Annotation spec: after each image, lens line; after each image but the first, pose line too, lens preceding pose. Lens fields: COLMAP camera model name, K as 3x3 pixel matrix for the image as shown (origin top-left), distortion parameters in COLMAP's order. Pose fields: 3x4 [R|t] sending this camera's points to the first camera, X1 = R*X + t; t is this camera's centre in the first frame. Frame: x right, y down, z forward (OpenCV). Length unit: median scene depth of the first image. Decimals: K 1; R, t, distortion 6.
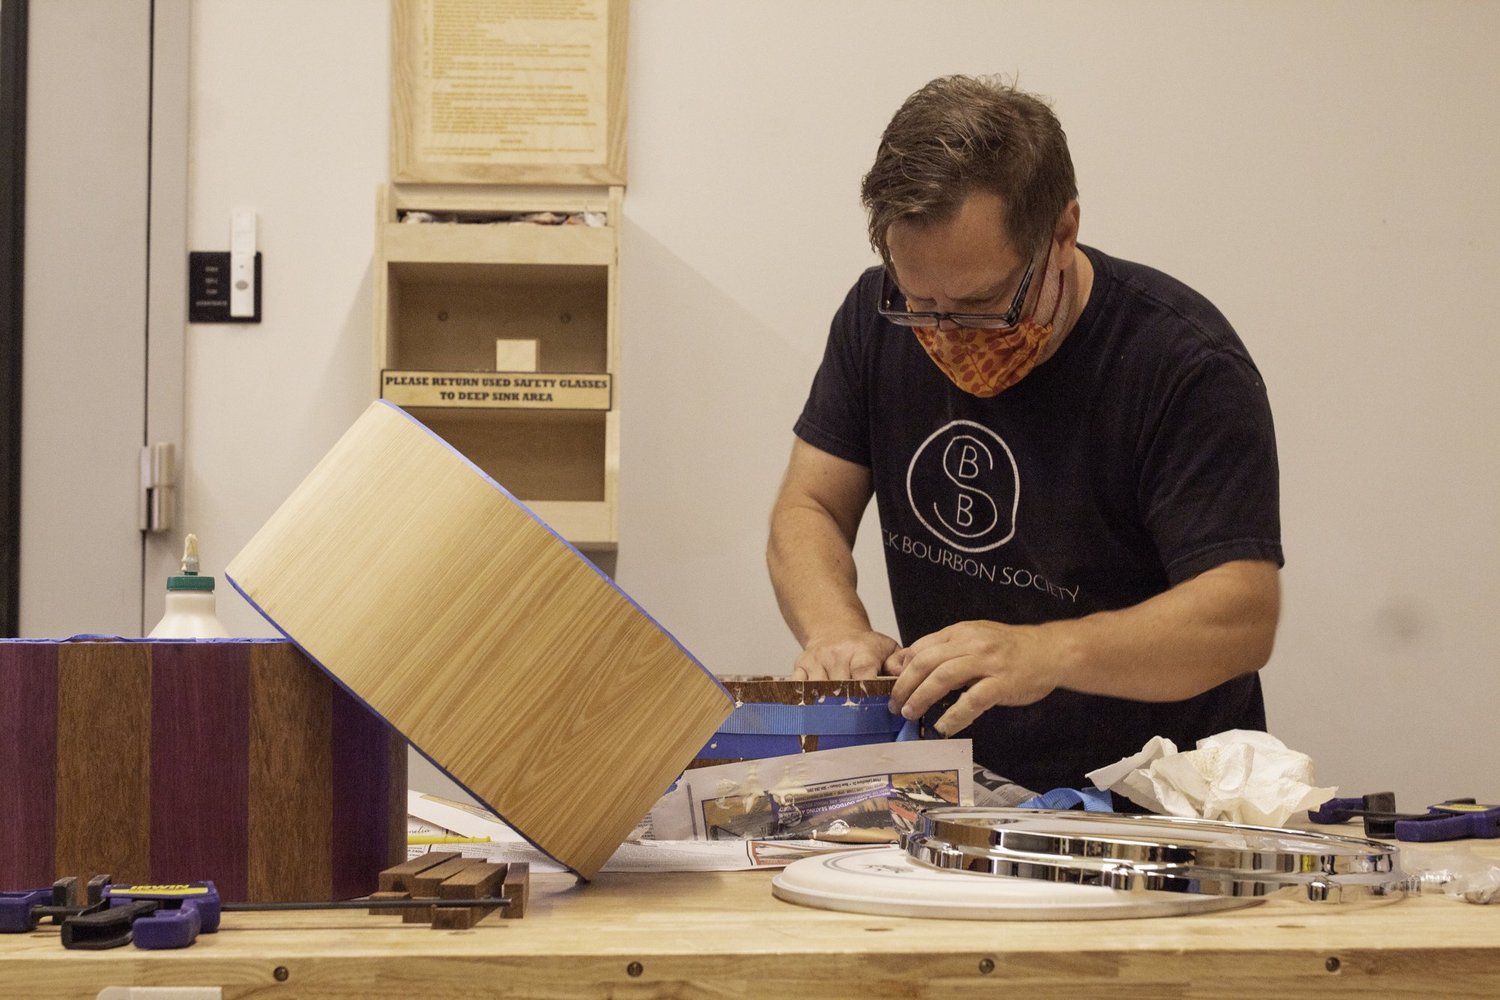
lens RADIAL K [[2318.3, 0, 753.3], [0, 2318.3, 501.5], [0, 0, 1]] dist [-0.011997, 0.000000]
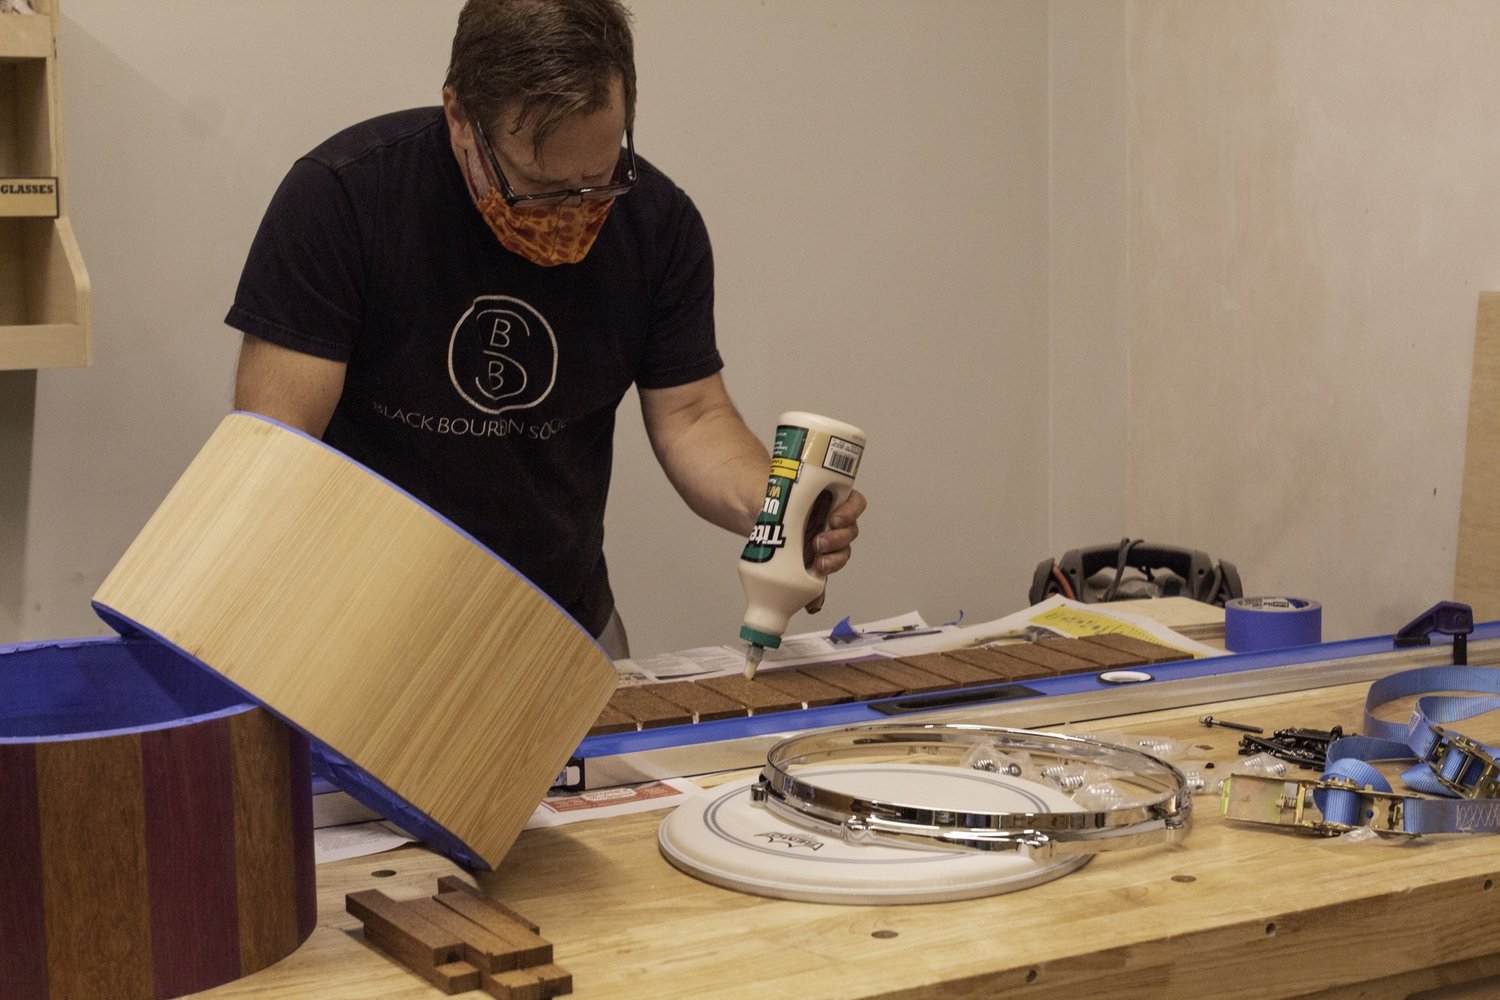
lens RADIAL K [[2318.3, 0, 749.7], [0, 2318.3, 504.7], [0, 0, 1]] dist [-0.011997, 0.000000]
pose [[0.902534, -0.071780, 0.424594, -0.419694], [-0.011718, 0.981550, 0.190844, -0.209165], [-0.430459, -0.177219, 0.885042, 0.067501]]
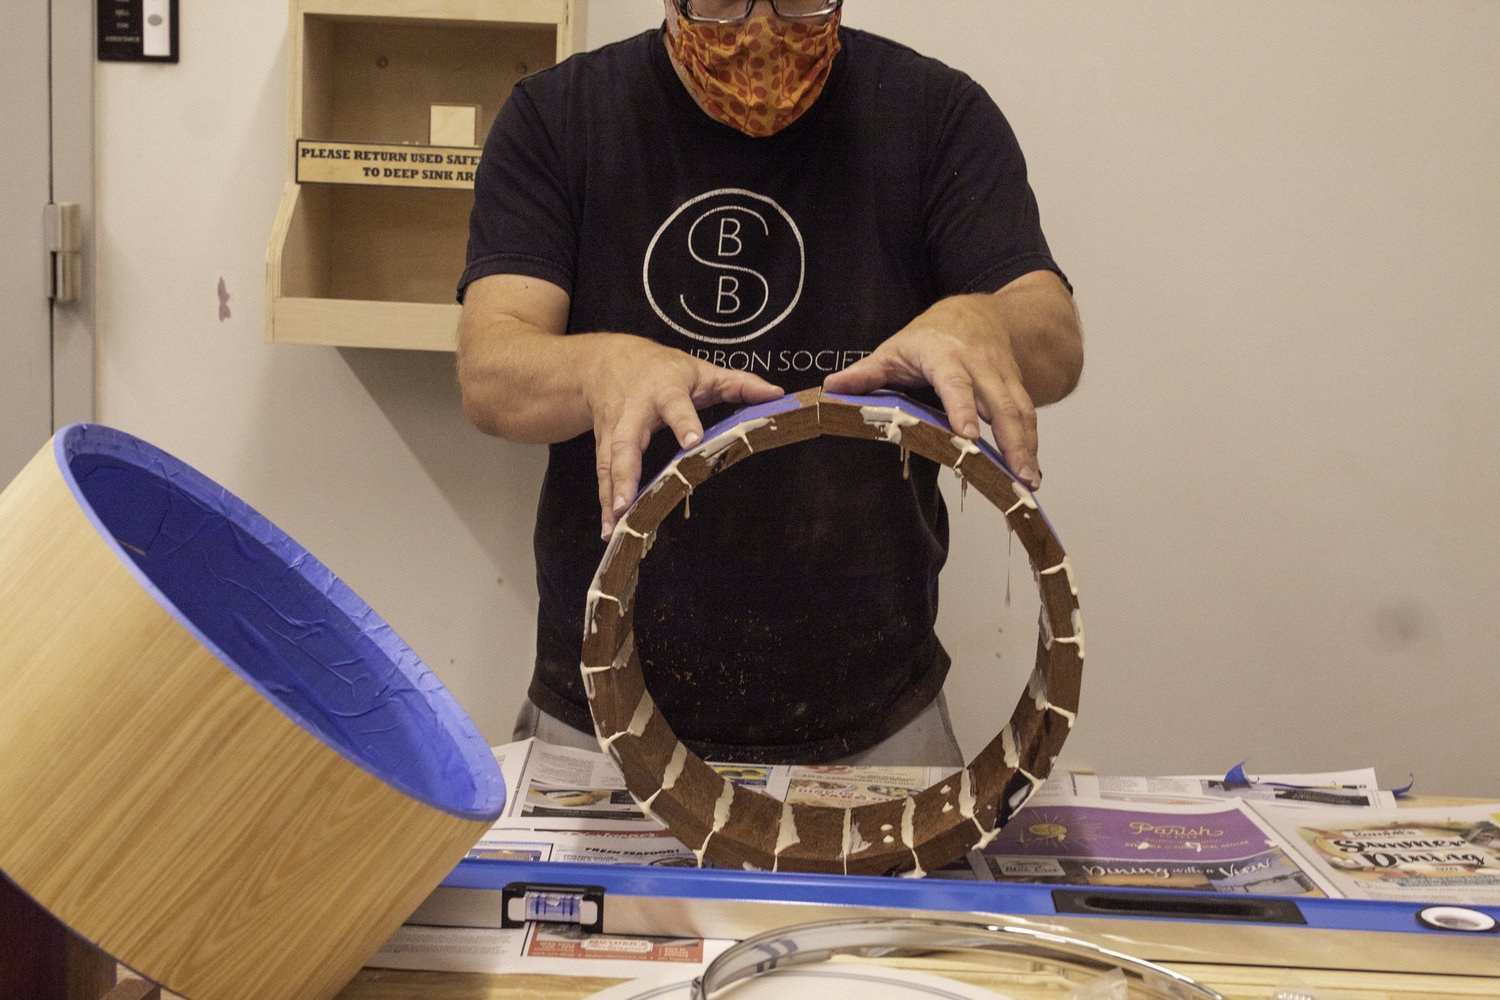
lens RADIAL K [[2318.3, 0, 756.6], [0, 2318.3, 502.0], [0, 0, 1]] dist [-0.011997, 0.000000]
pose [[0.997301, 0.045461, -0.057652, 0.136150], [-0.032915, 0.978751, 0.202395, -0.206091], [0.065627, -0.199951, 0.977605, 0.247194]]
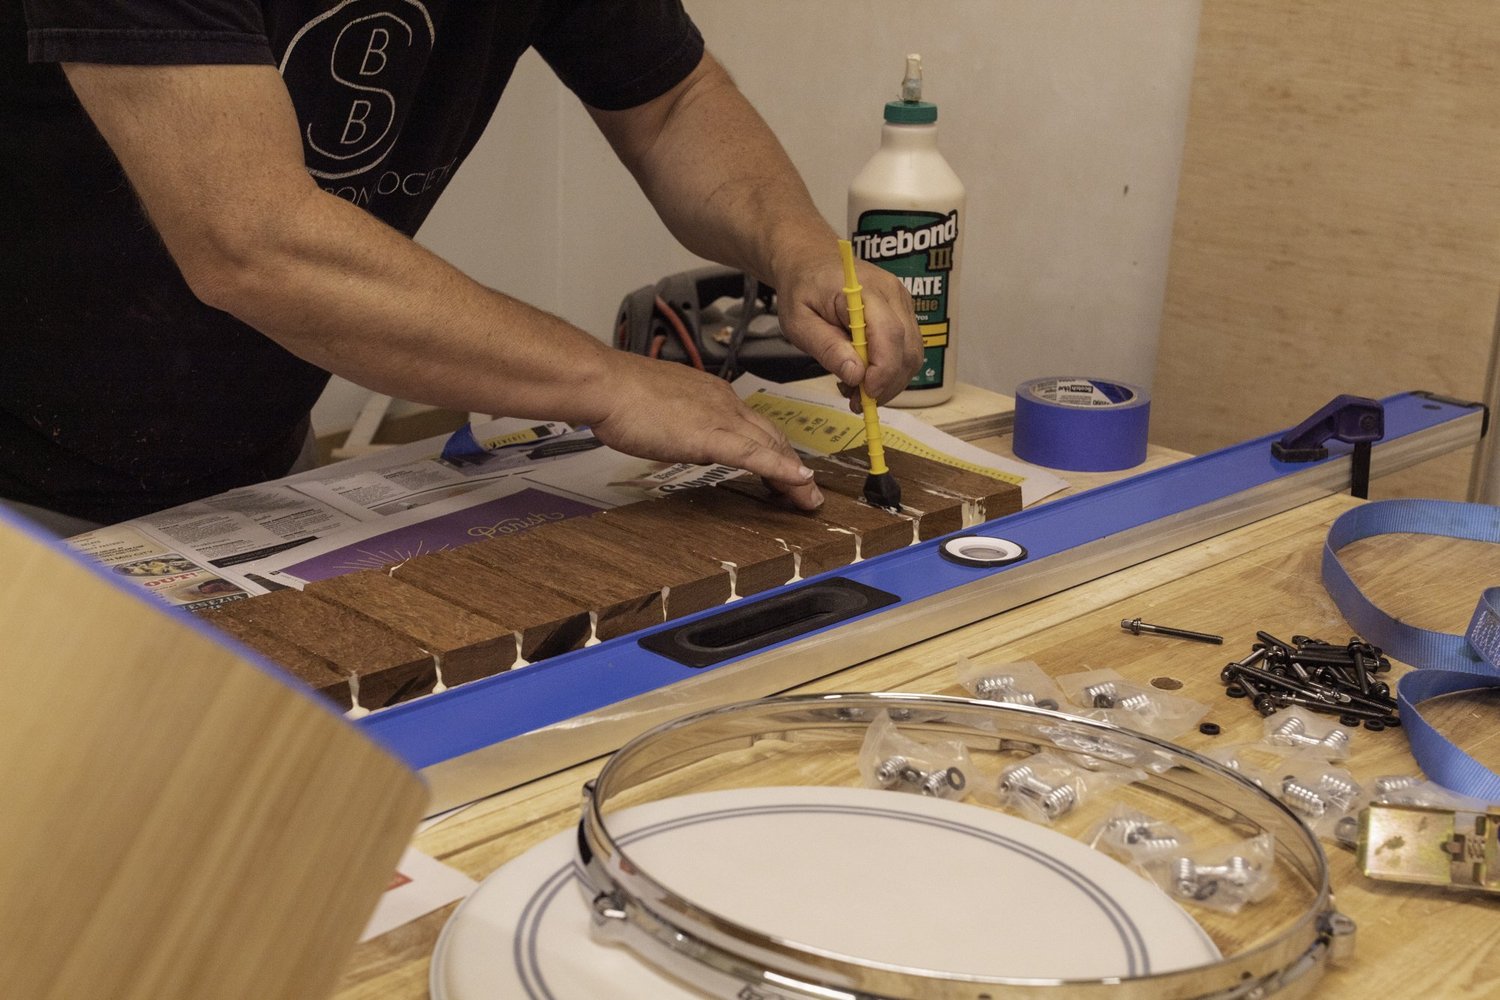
lens RADIAL K [[2318.3, 0, 754.2], [0, 2318.3, 505.0], [0, 0, 1]] dist [-0.011997, 0.000000]
pose [[0.718922, -0.188651, 0.669000, -0.298427], [-0.075971, 0.935373, 0.345405, -0.166581], [-0.690926, -0.299144, 0.658129, 0.671203]]
